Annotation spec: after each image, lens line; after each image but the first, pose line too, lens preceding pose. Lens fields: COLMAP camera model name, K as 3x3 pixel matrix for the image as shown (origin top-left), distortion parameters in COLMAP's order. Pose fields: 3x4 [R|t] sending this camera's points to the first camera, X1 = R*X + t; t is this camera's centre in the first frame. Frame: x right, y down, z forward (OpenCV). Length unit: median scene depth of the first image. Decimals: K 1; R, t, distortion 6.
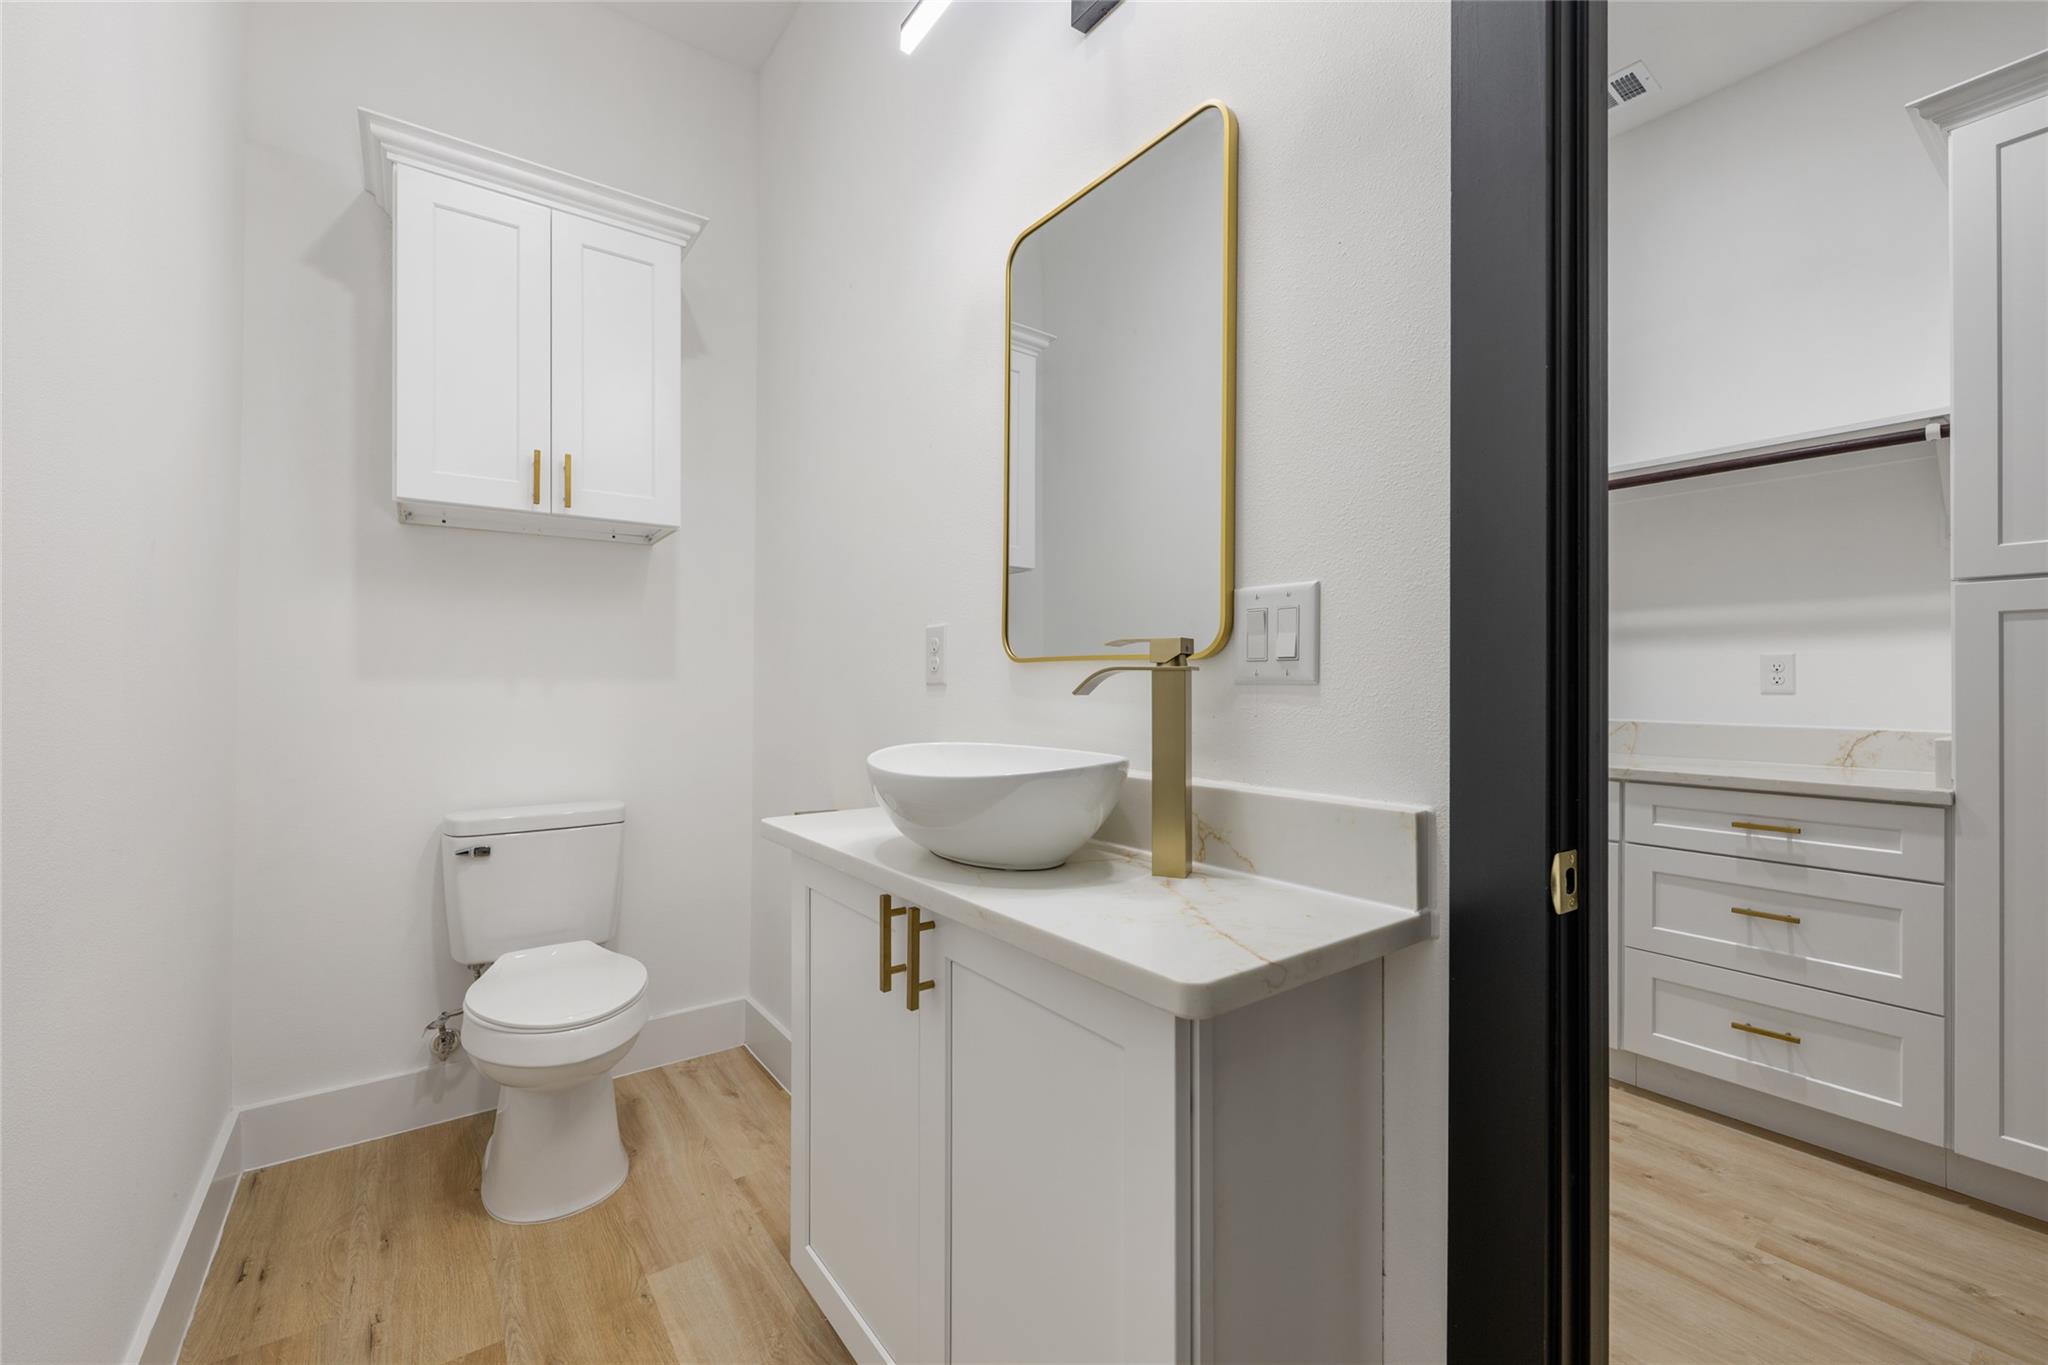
lens RADIAL K [[811.5, 0, 1021.6], [0, 811.5, 676.2], [0, 0, 1]] dist [-0.000285, -0.000551]
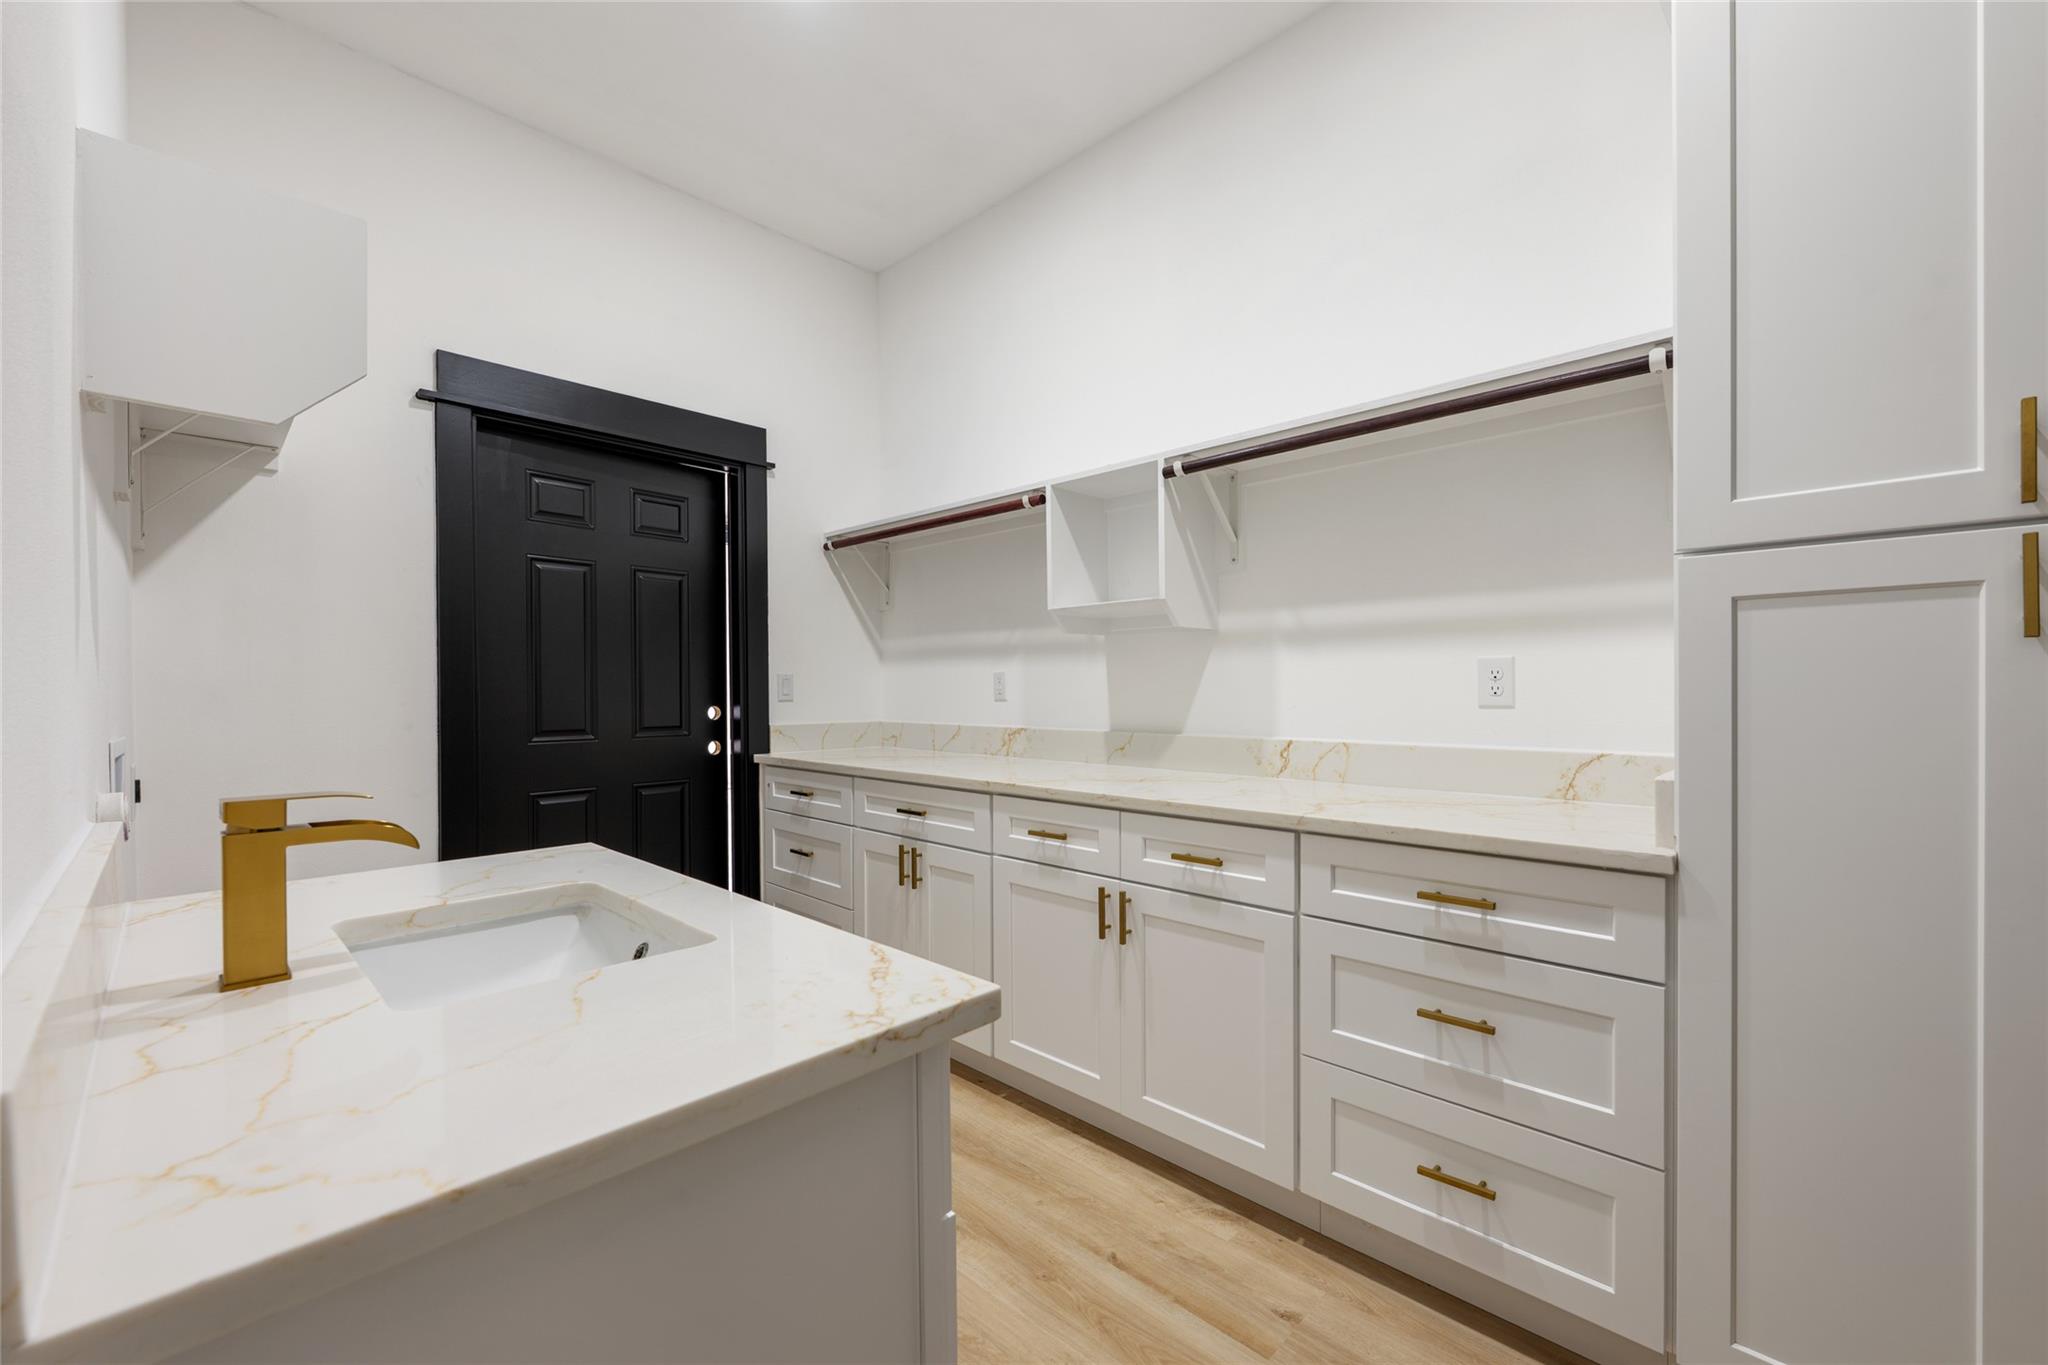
lens RADIAL K [[811.5, 0, 1025.7], [0, 811.5, 688.7], [0, 0, 1]] dist [-0.000285, -0.000551]
pose [[0.986550, -0.008577, 0.163234, 0.432282], [0.006704, 0.999905, 0.012022, -0.012314], [-0.163322, -0.010766, 0.986514, 0.359882]]
